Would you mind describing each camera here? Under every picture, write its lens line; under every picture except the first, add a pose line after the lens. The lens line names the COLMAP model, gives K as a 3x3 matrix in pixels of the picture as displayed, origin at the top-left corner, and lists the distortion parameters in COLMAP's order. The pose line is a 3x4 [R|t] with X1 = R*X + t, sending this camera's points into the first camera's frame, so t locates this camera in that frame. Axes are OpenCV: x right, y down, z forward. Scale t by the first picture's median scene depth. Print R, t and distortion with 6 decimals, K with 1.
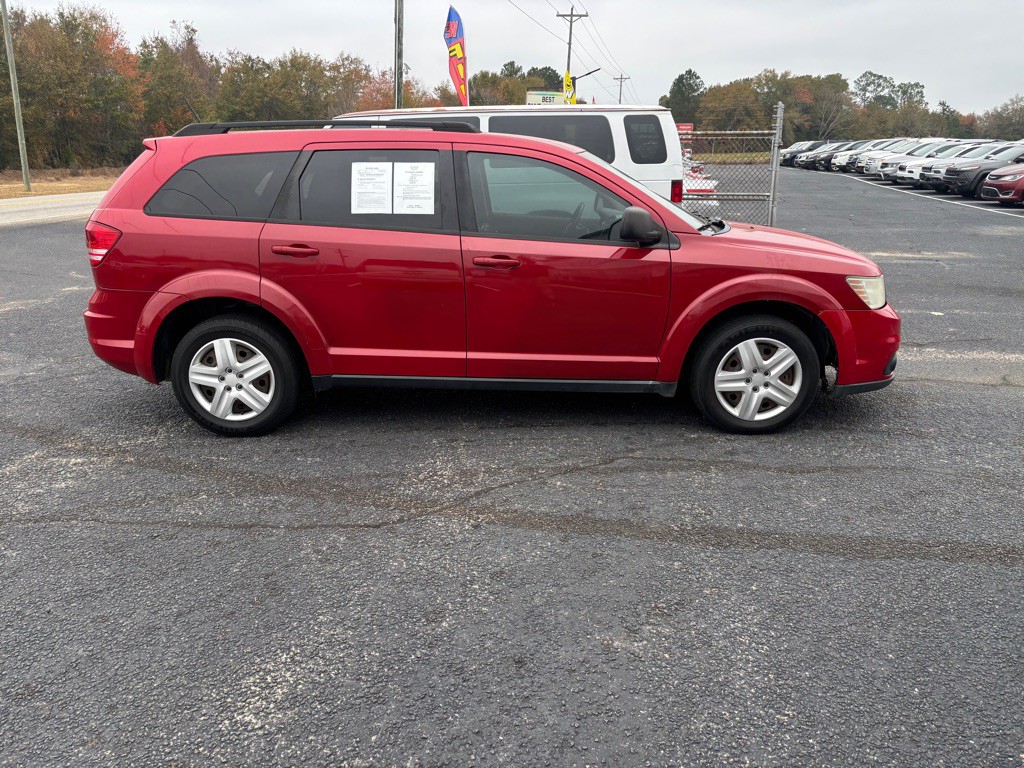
lens RADIAL K [[788.3, 0, 489.3], [0, 788.3, 399.9], [0, 0, 1]] dist [0.077048, -0.143958]
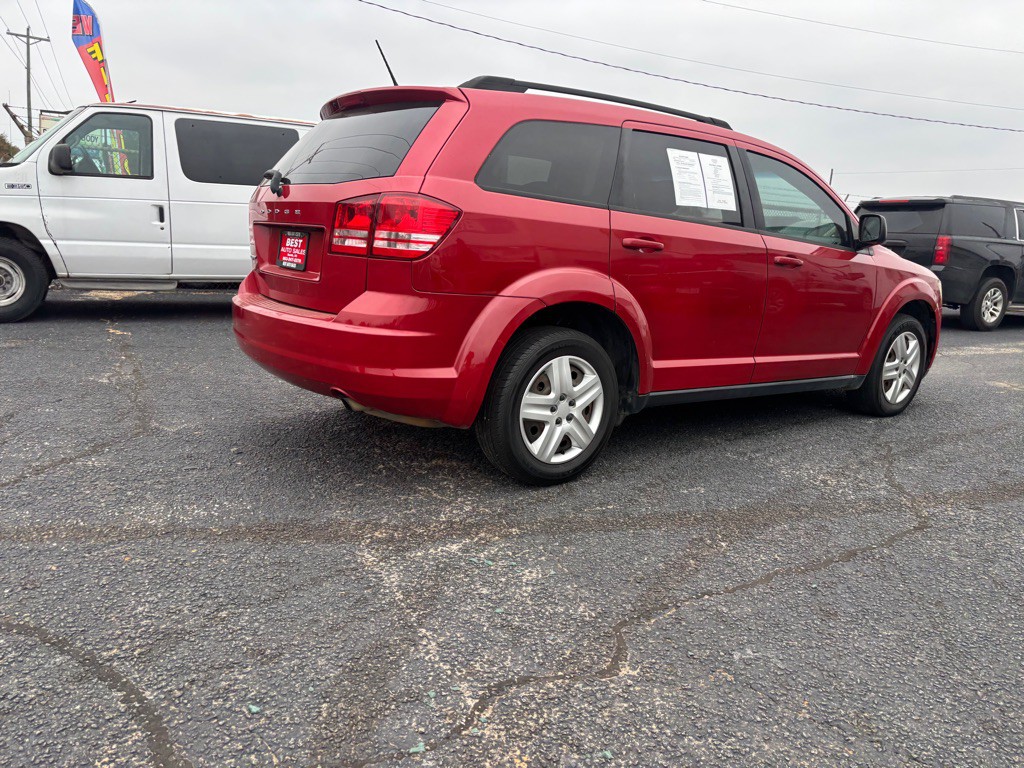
lens RADIAL K [[814.4, 0, 512.0], [0, 814.4, 384.0], [0, 0, 1]] dist [0.079142, -0.081373]
pose [[0.771054, -0.070990, 0.632801, -0.877343], [0.133636, 0.989675, -0.051807, -0.015975], [-0.622589, 0.124511, 0.772580, 0.424989]]
